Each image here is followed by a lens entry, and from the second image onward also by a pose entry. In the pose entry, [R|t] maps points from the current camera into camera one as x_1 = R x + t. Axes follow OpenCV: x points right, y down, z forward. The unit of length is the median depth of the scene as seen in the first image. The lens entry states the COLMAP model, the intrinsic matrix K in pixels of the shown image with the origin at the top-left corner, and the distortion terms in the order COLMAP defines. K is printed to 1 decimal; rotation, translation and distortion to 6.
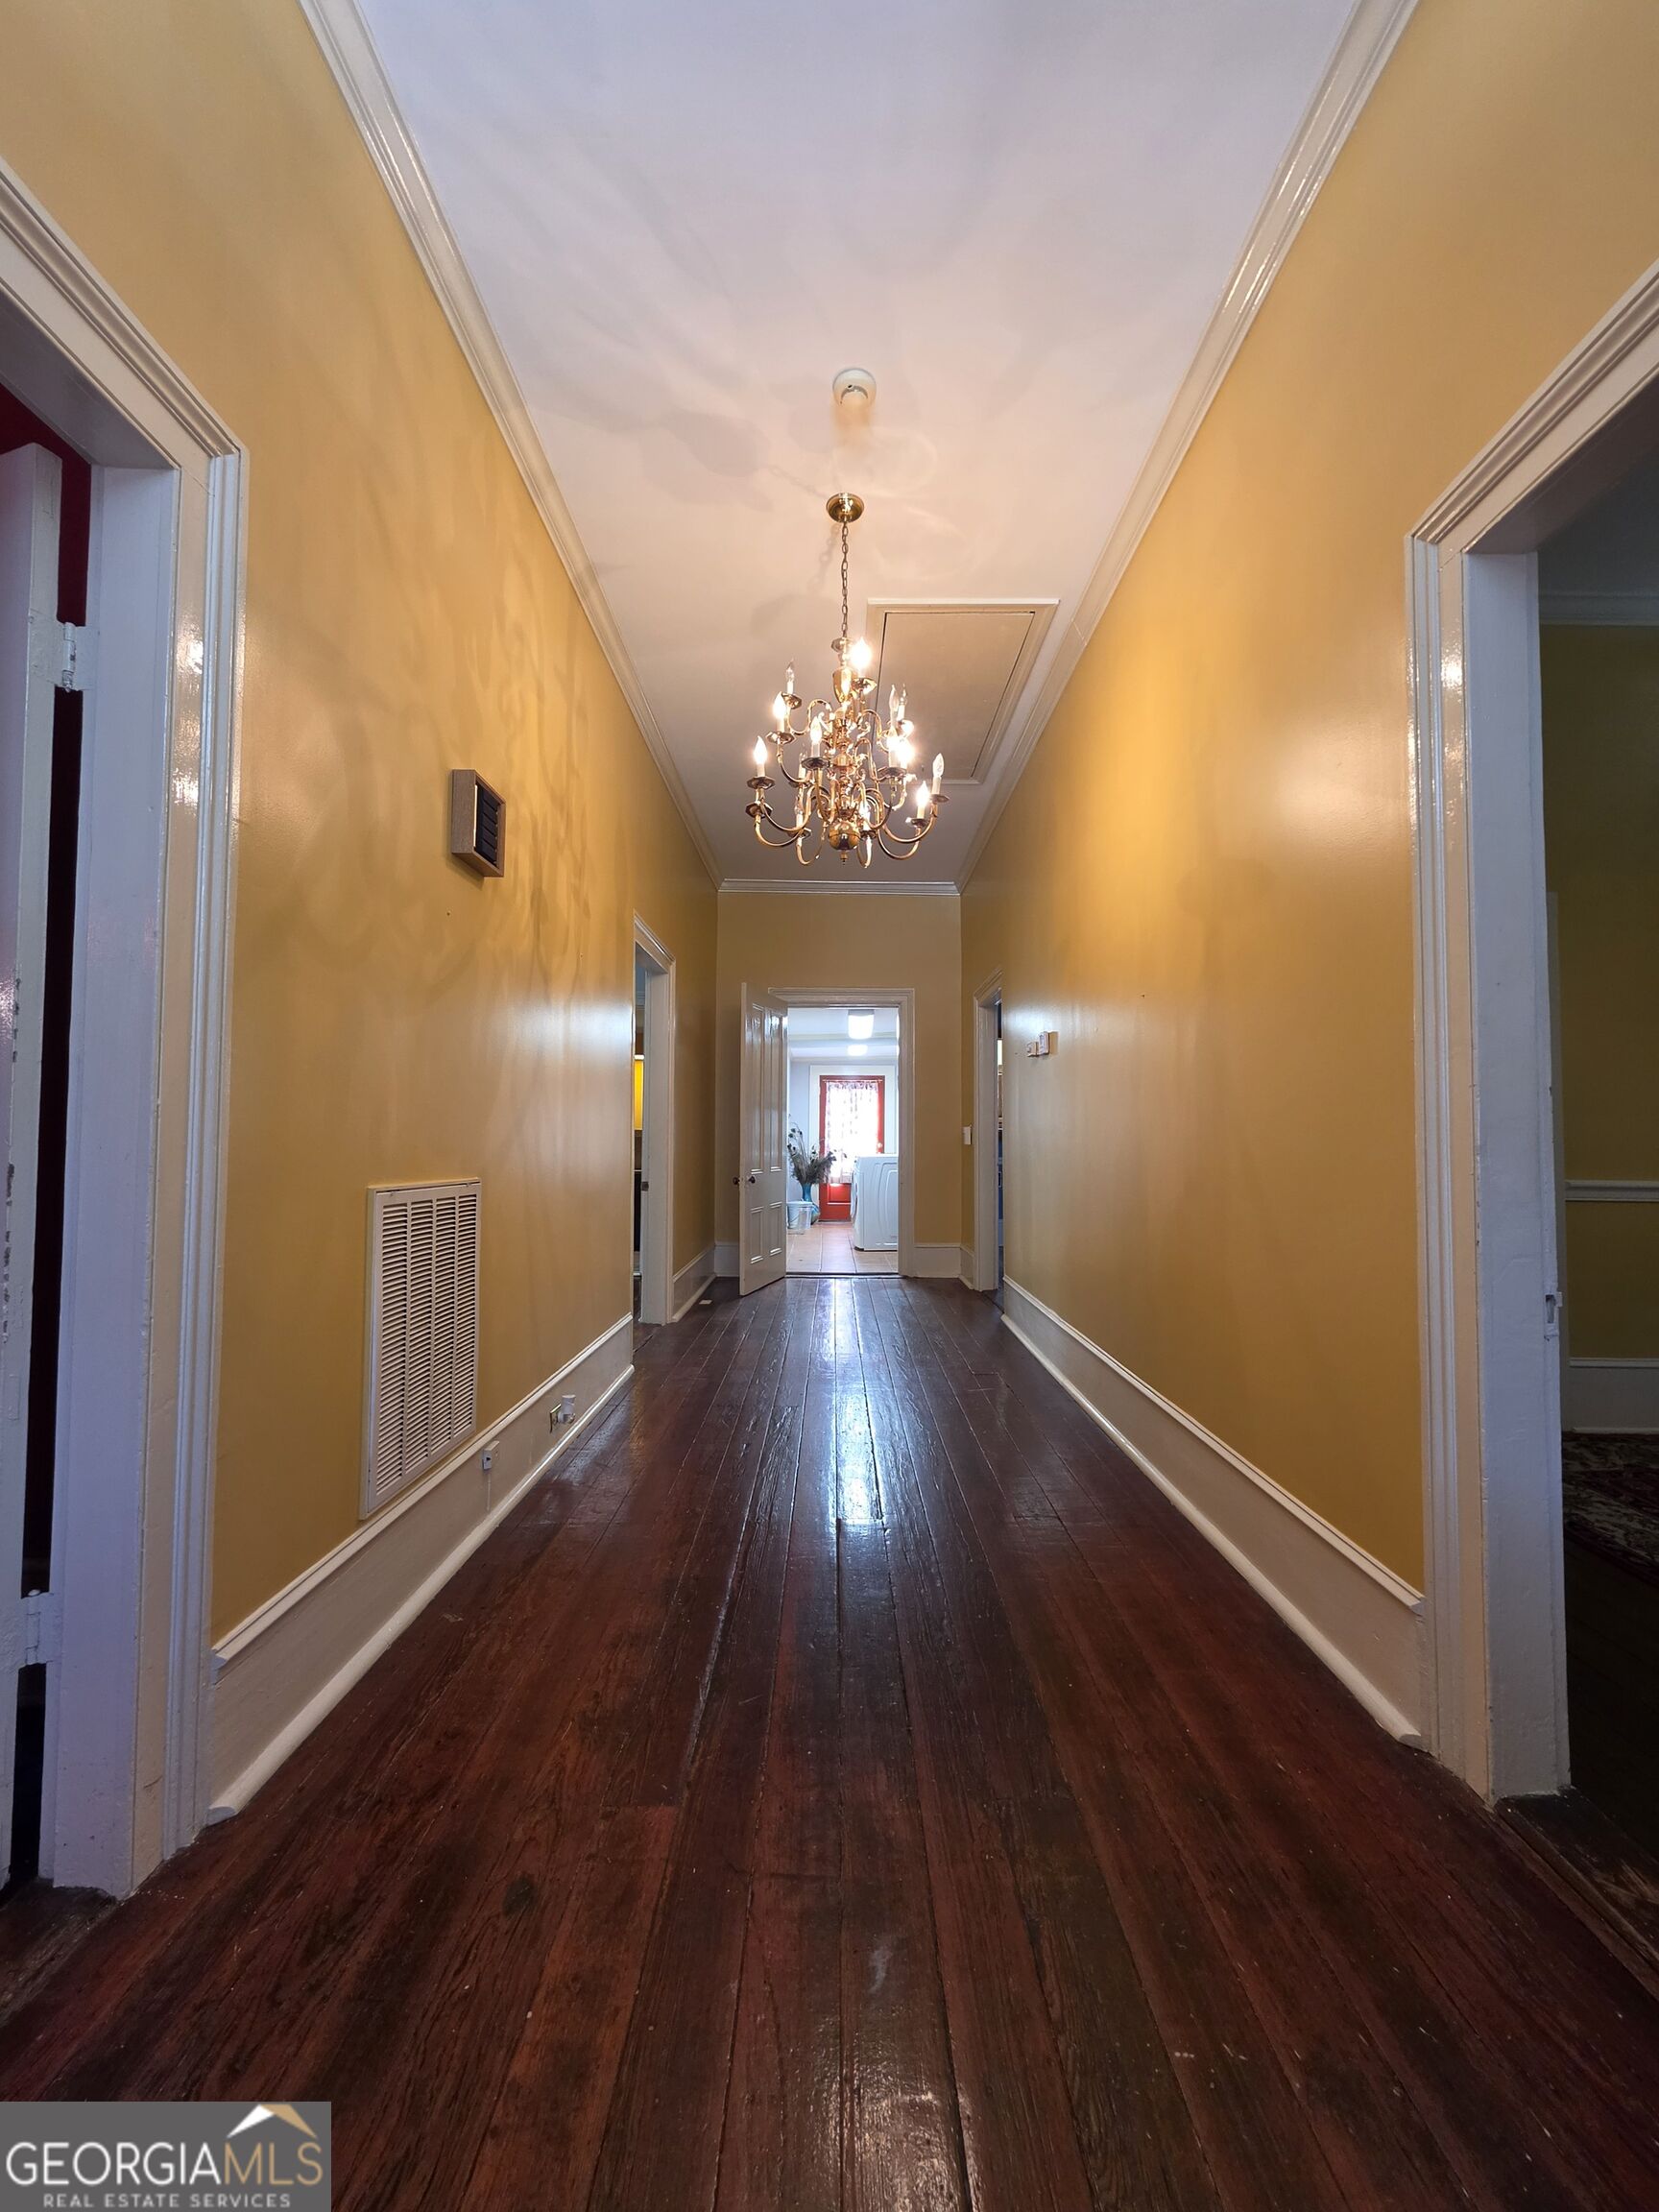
lens RADIAL K [[893.4, 0, 840.5], [0, 893.4, 1109.2], [0, 0, 1]] dist [0.000968, 0.000217]
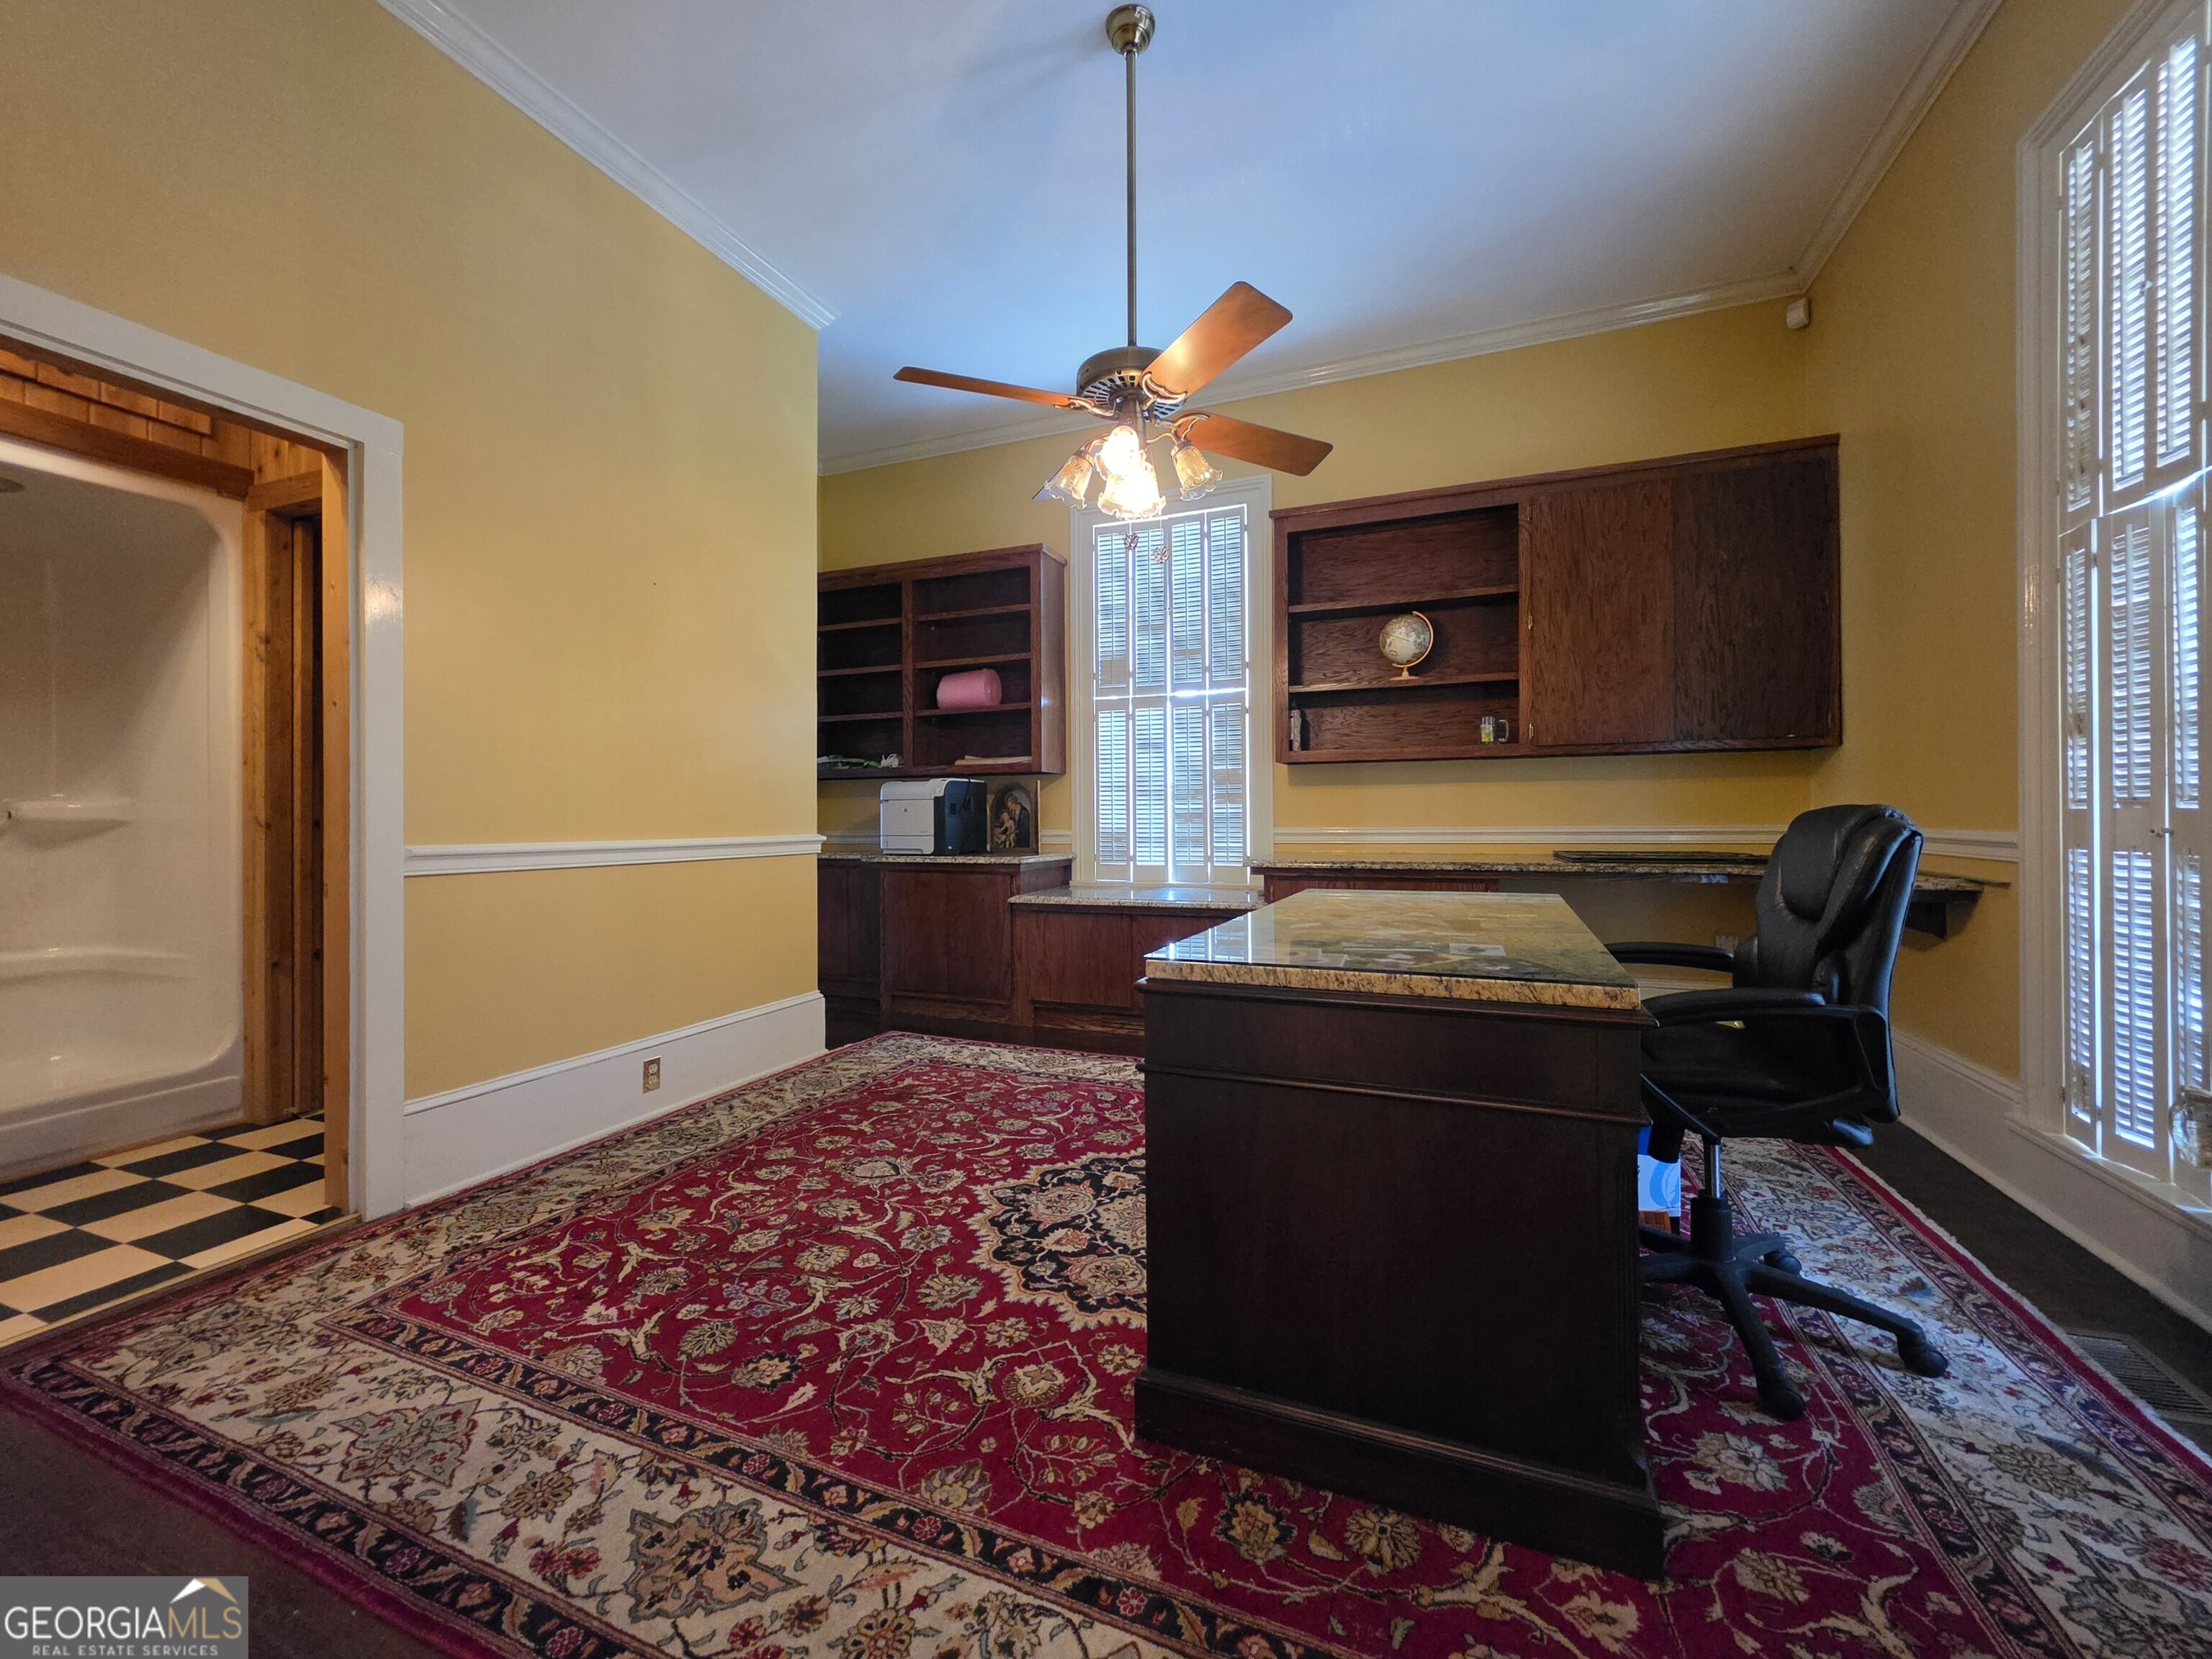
lens RADIAL K [[893.4, 0, 1115.0], [0, 893.4, 816.7], [0, 0, 1]] dist [0.000968, 0.000217]
pose [[0.380045, -0.004808, 0.924955, 0.359157], [-0.038892, 0.999019, 0.021173, 0.019693], [-0.924150, -0.044020, 0.379486, 0.223567]]
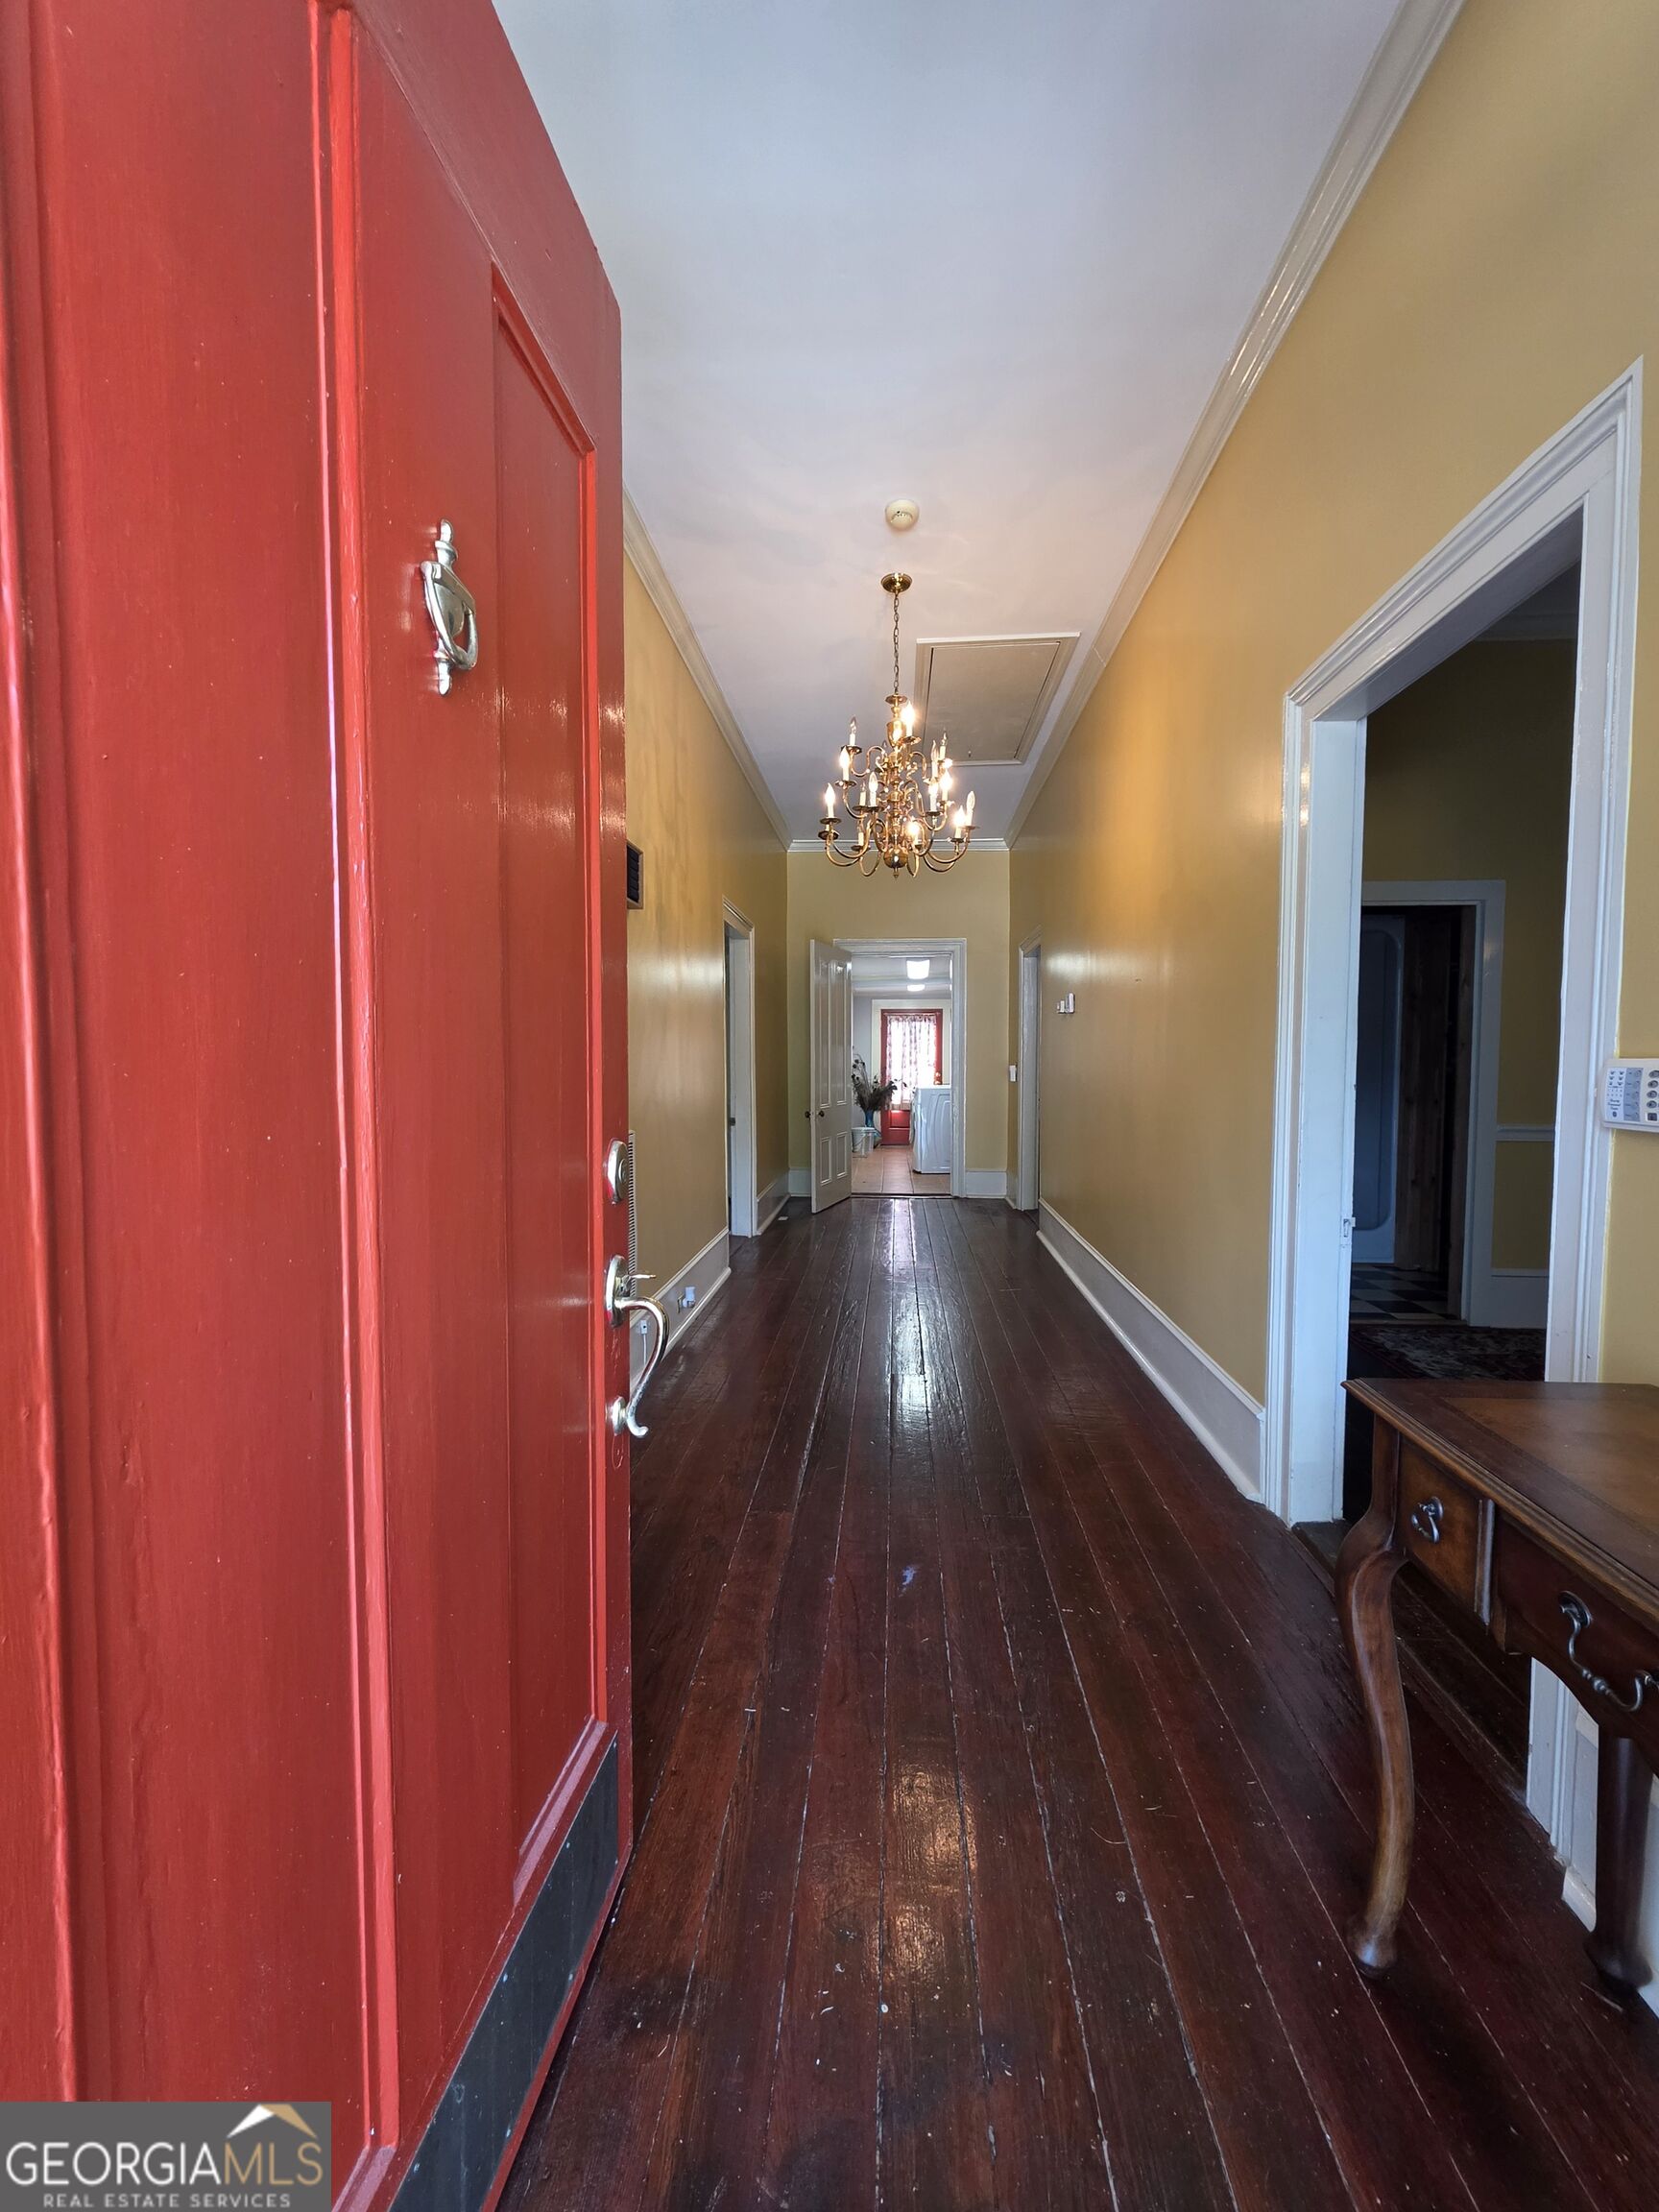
lens RADIAL K [[893.4, 0, 832.7], [0, 893.4, 1108.2], [0, 0, 1]] dist [0.000968, 0.000217]
pose [[0.996818, -0.002251, -0.079679, 0.012260], [0.009398, 0.995948, 0.089433, -0.055205], [0.079155, -0.089898, 0.992801, -0.250723]]
